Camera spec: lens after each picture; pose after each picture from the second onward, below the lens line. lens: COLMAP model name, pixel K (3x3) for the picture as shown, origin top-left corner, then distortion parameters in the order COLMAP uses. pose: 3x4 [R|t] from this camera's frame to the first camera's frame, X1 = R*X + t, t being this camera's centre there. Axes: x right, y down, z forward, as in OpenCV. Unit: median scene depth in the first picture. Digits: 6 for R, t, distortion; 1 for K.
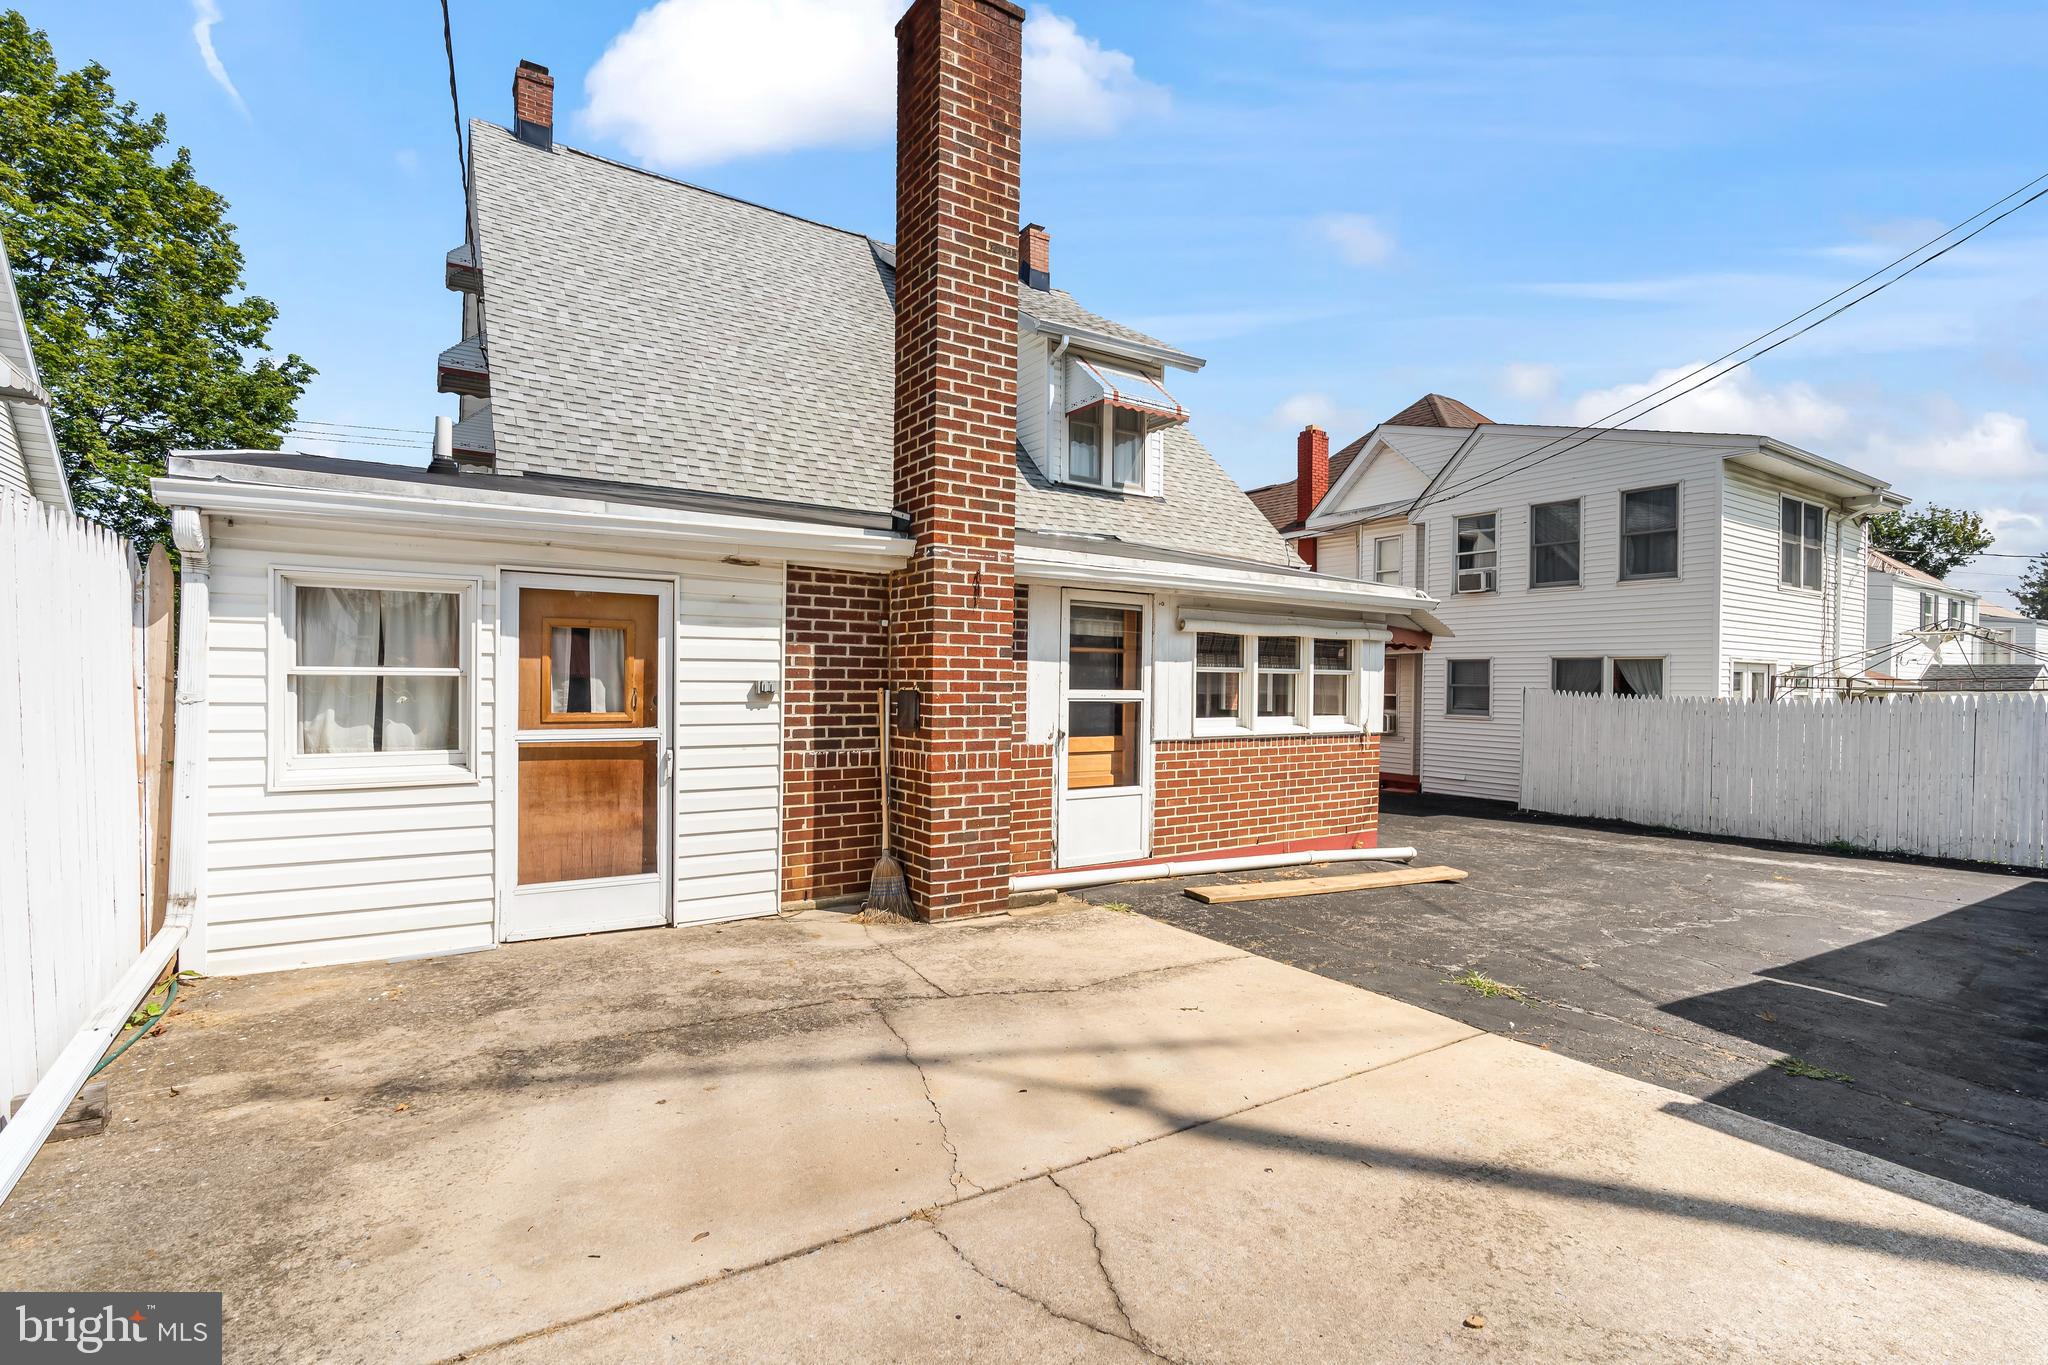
lens RADIAL K [[935.1, 0, 1023.2], [0, 935.1, 682.5], [0, 0, 1]] dist [0.003470, 0.000527]
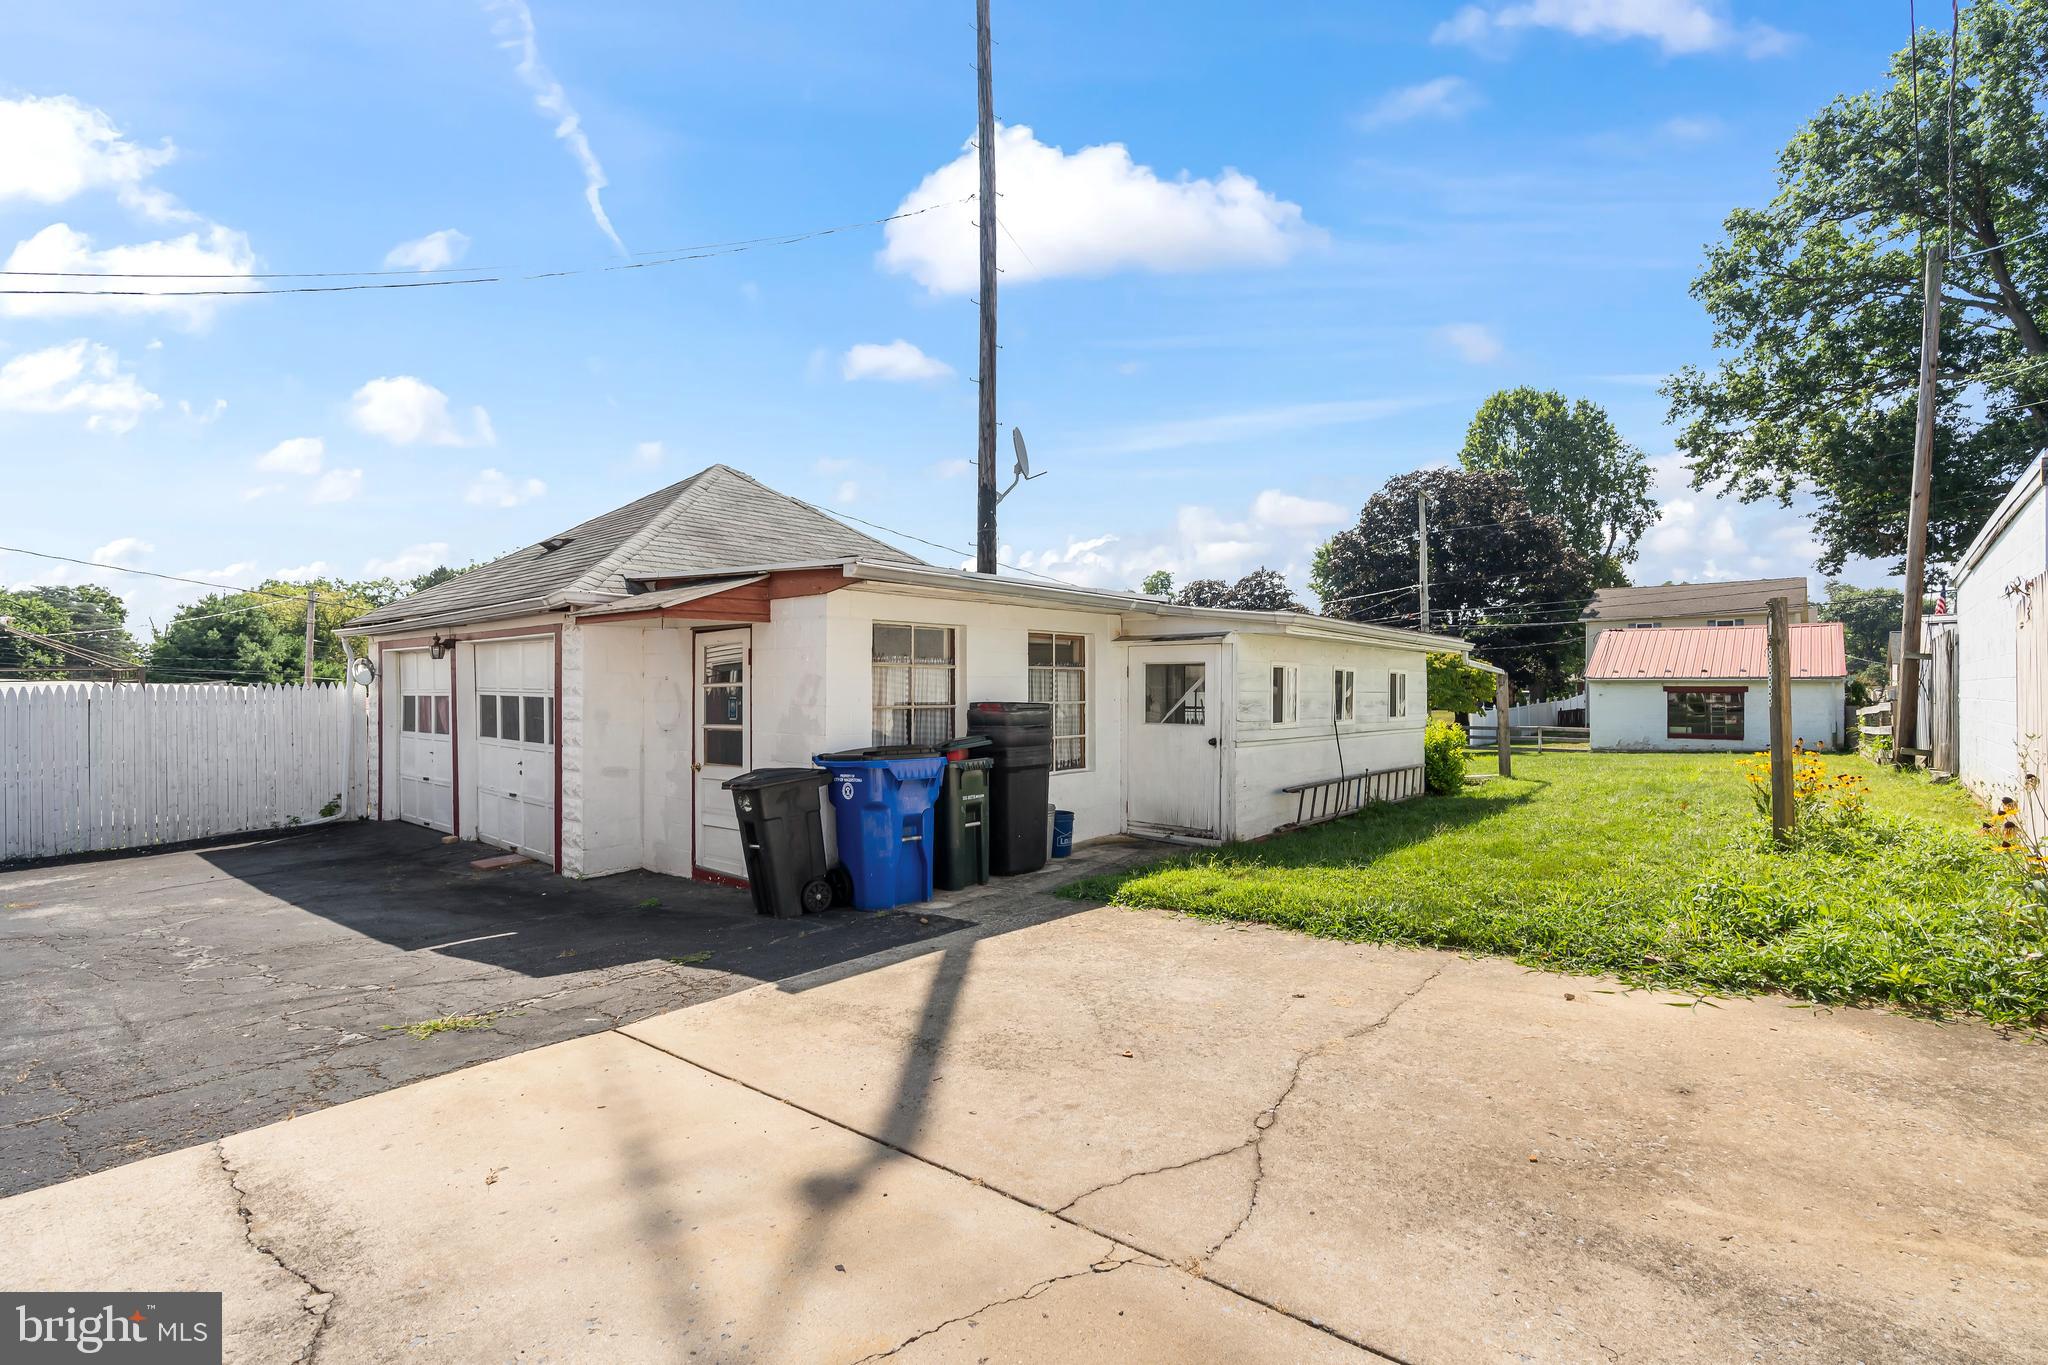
lens RADIAL K [[935.1, 0, 1033.3], [0, 935.1, 689.6], [0, 0, 1]] dist [0.003470, 0.000527]
pose [[-0.266933, -0.019224, 0.963523, -0.665593], [0.000878, 0.999796, 0.020191, -0.000432], [-0.963715, 0.006236, -0.266861, 1.001712]]
